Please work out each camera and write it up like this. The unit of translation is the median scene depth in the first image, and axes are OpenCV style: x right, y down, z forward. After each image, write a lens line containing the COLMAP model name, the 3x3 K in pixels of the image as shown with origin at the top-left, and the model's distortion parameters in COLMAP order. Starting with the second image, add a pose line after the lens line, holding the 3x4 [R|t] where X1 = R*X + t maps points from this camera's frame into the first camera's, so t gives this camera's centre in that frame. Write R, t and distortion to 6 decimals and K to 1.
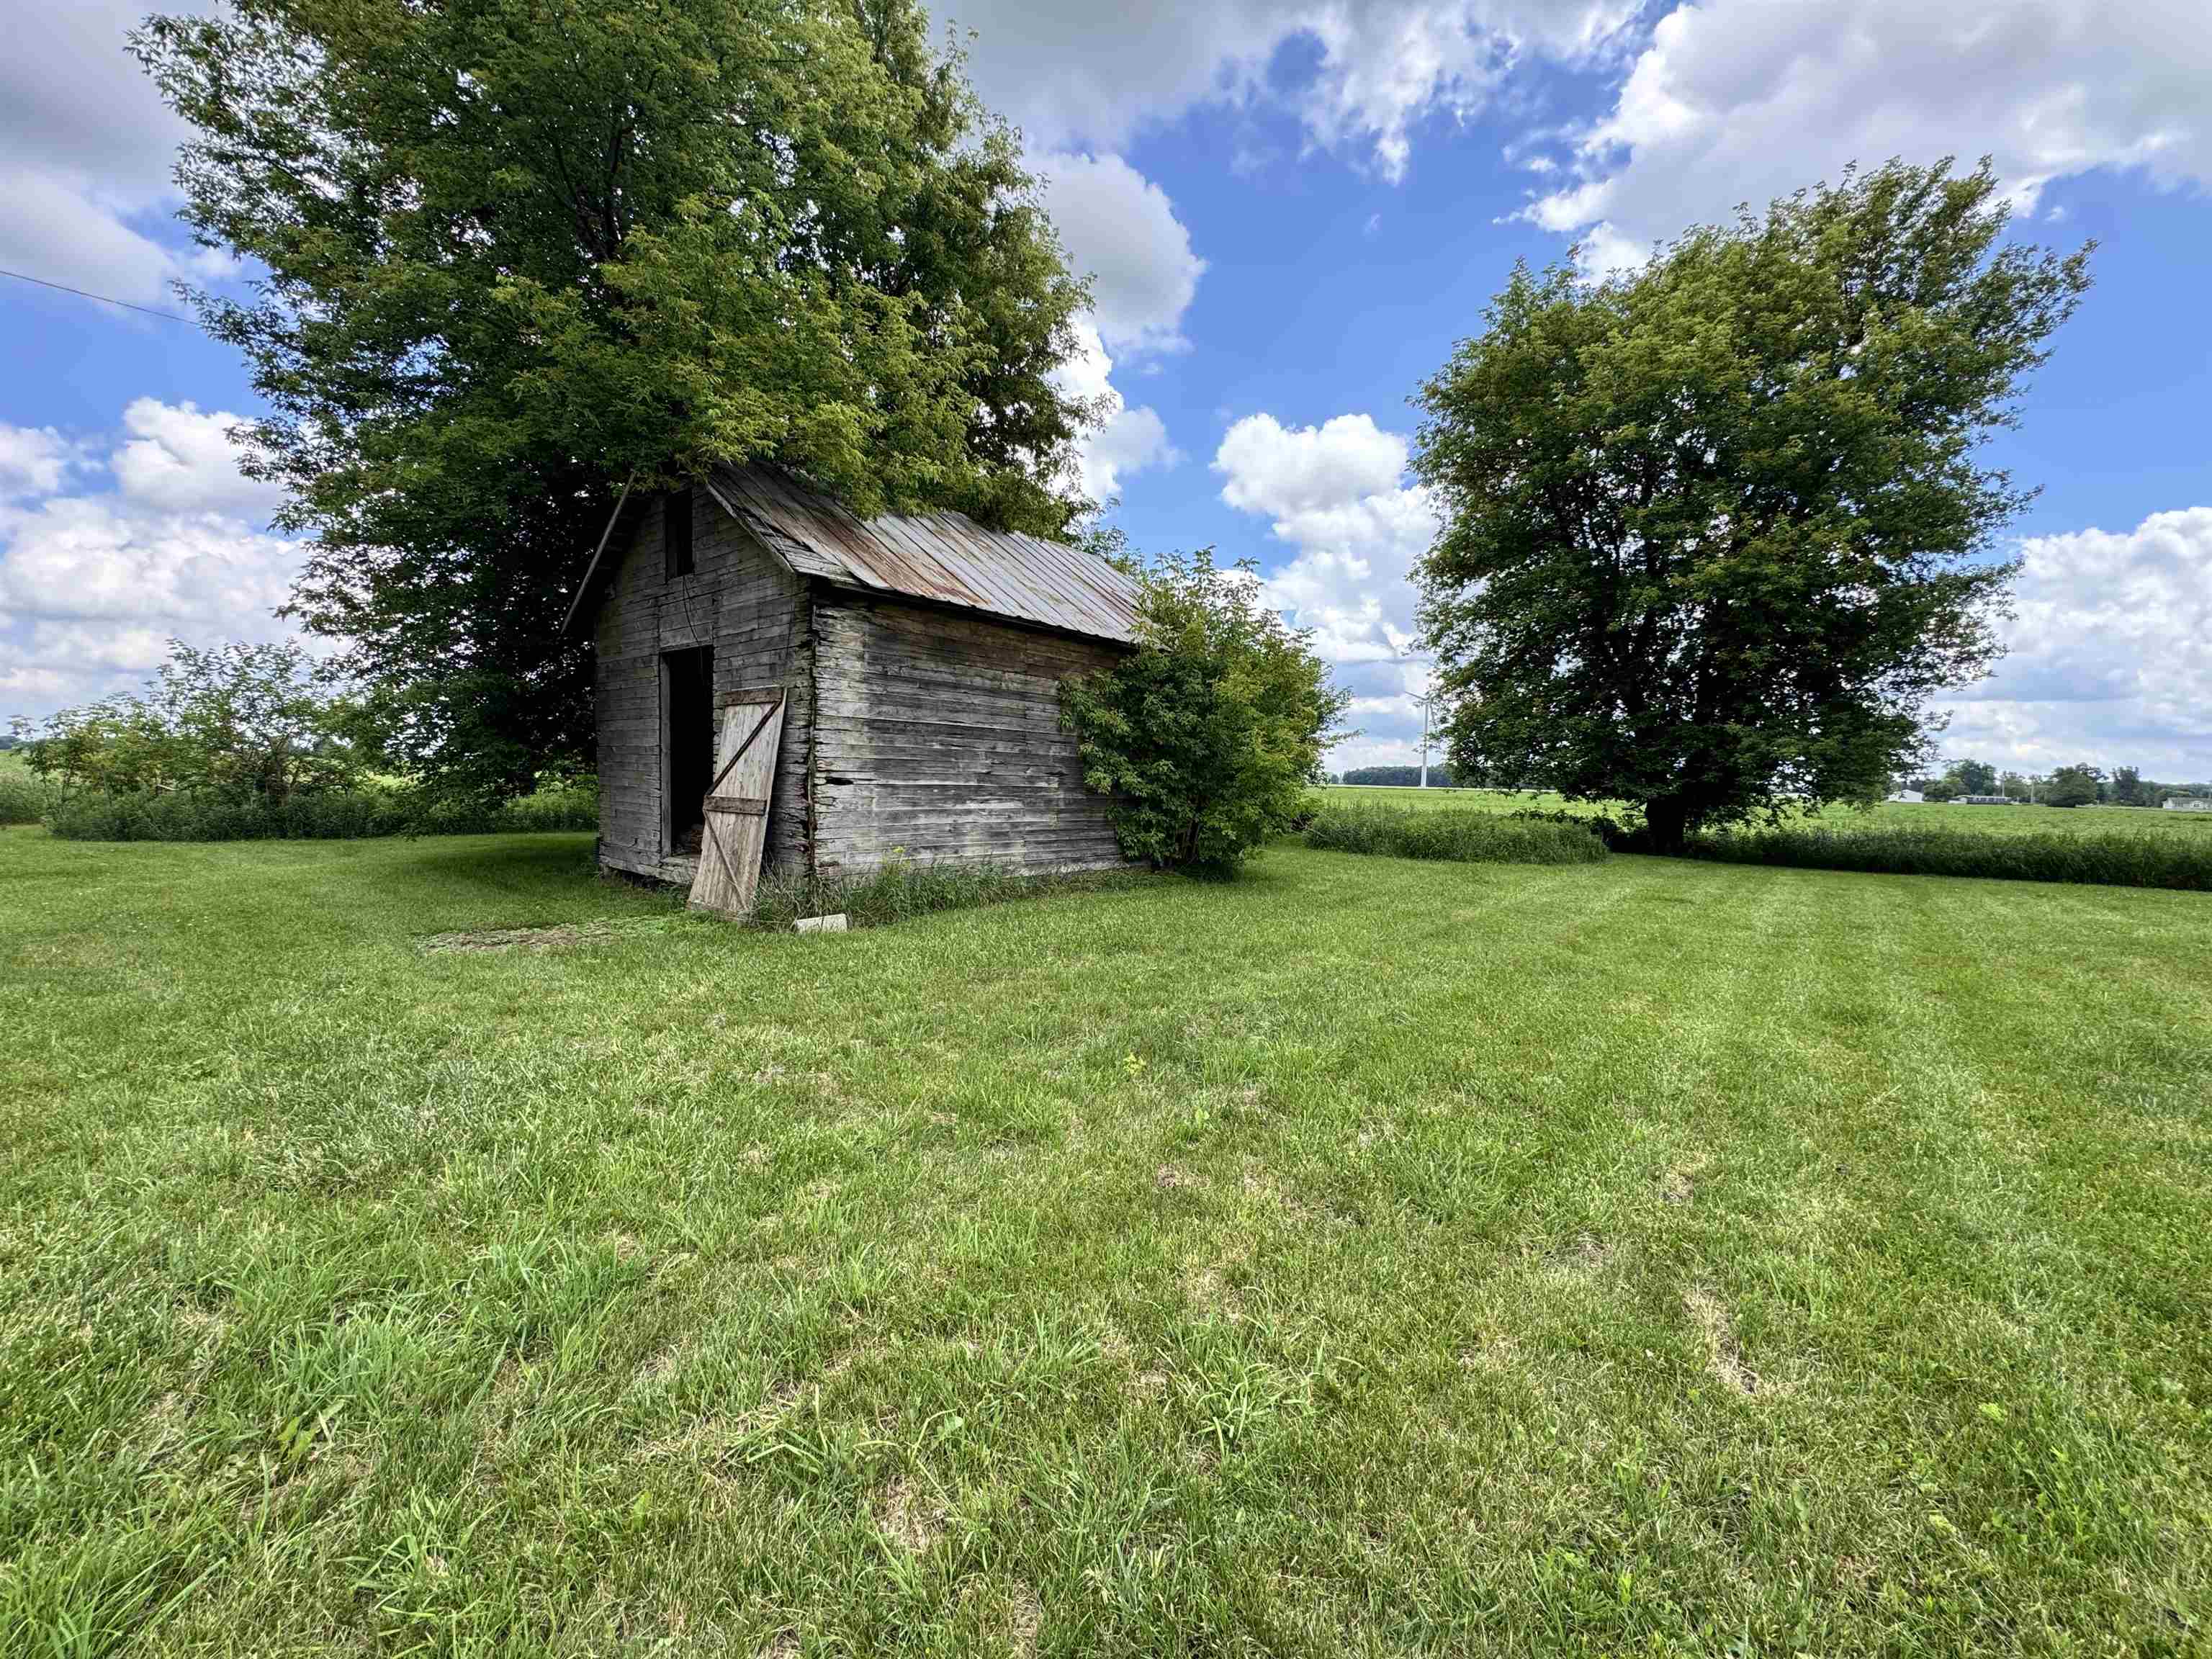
lens RADIAL K [[880.3, 0, 1121.7], [0, 880.3, 831.9], [0, 0, 1]] dist [-0.008086, -0.000958]
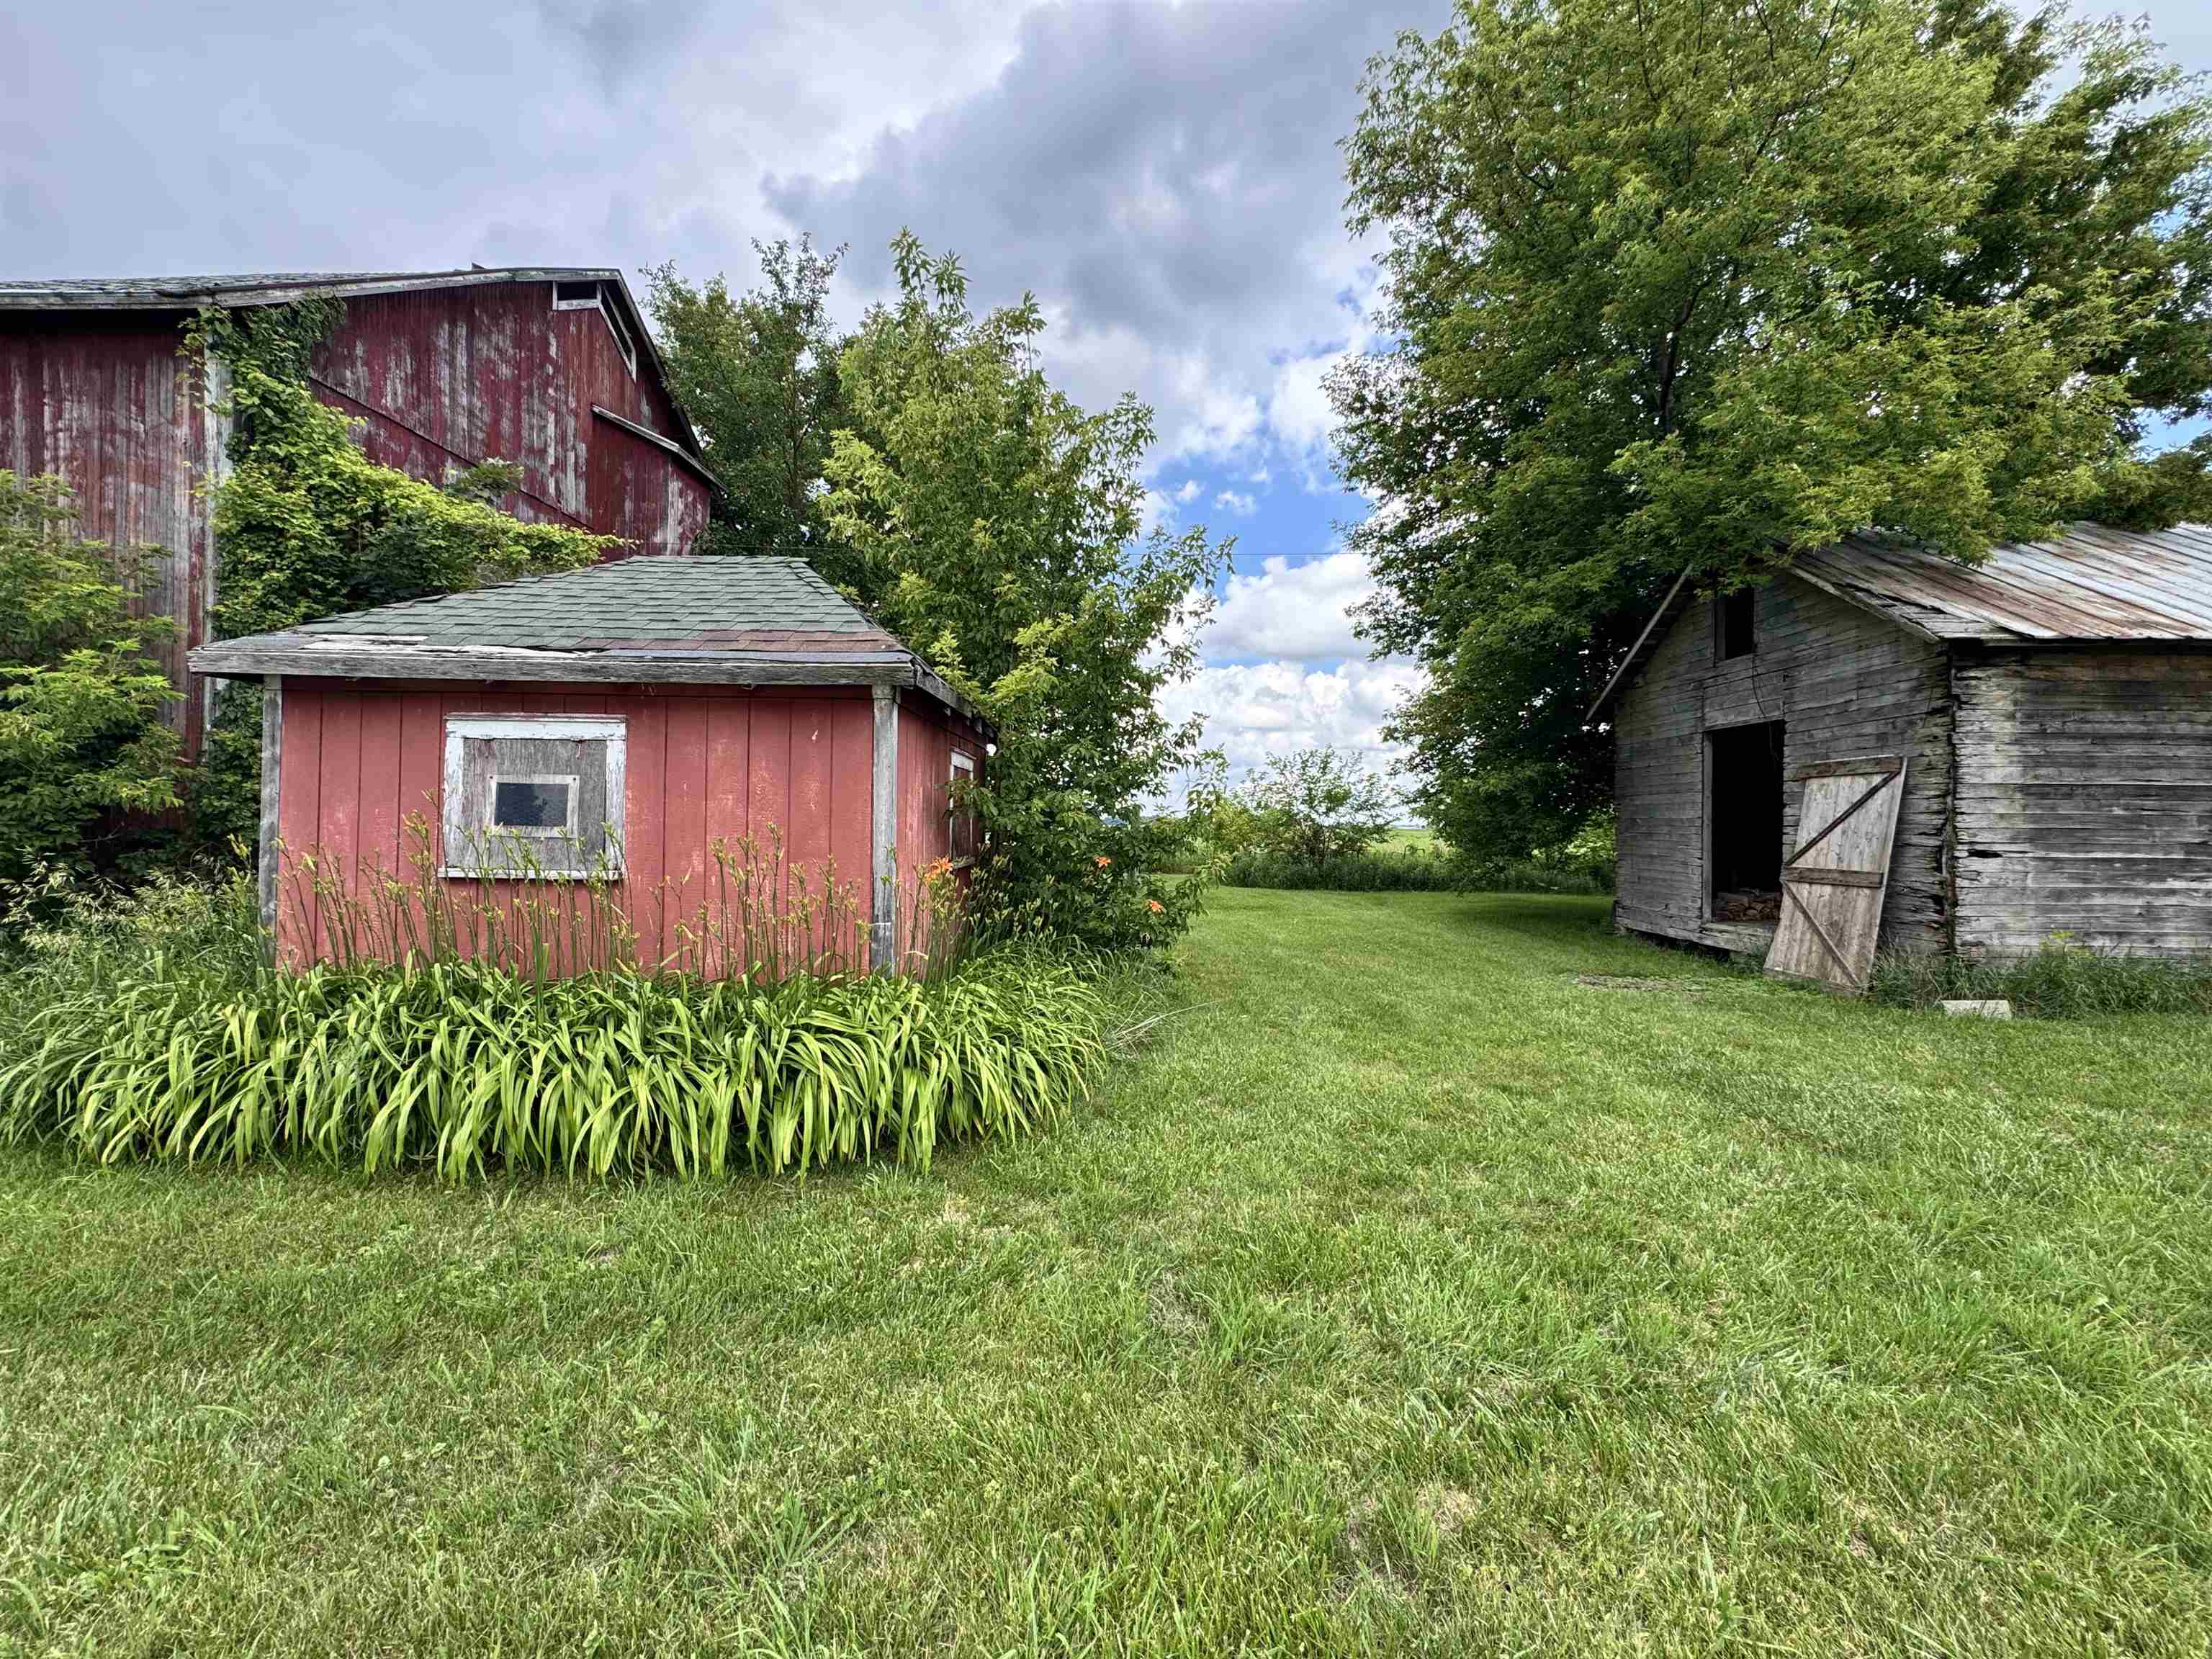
lens RADIAL K [[880.3, 0, 1100.4], [0, 880.3, 830.8], [0, 0, 1]] dist [-0.008086, -0.000958]
pose [[0.612991, -0.013944, -0.789967, -0.160366], [-0.043910, 0.997698, -0.051683, 0.005570], [0.788868, 0.066368, 0.610968, -0.271545]]
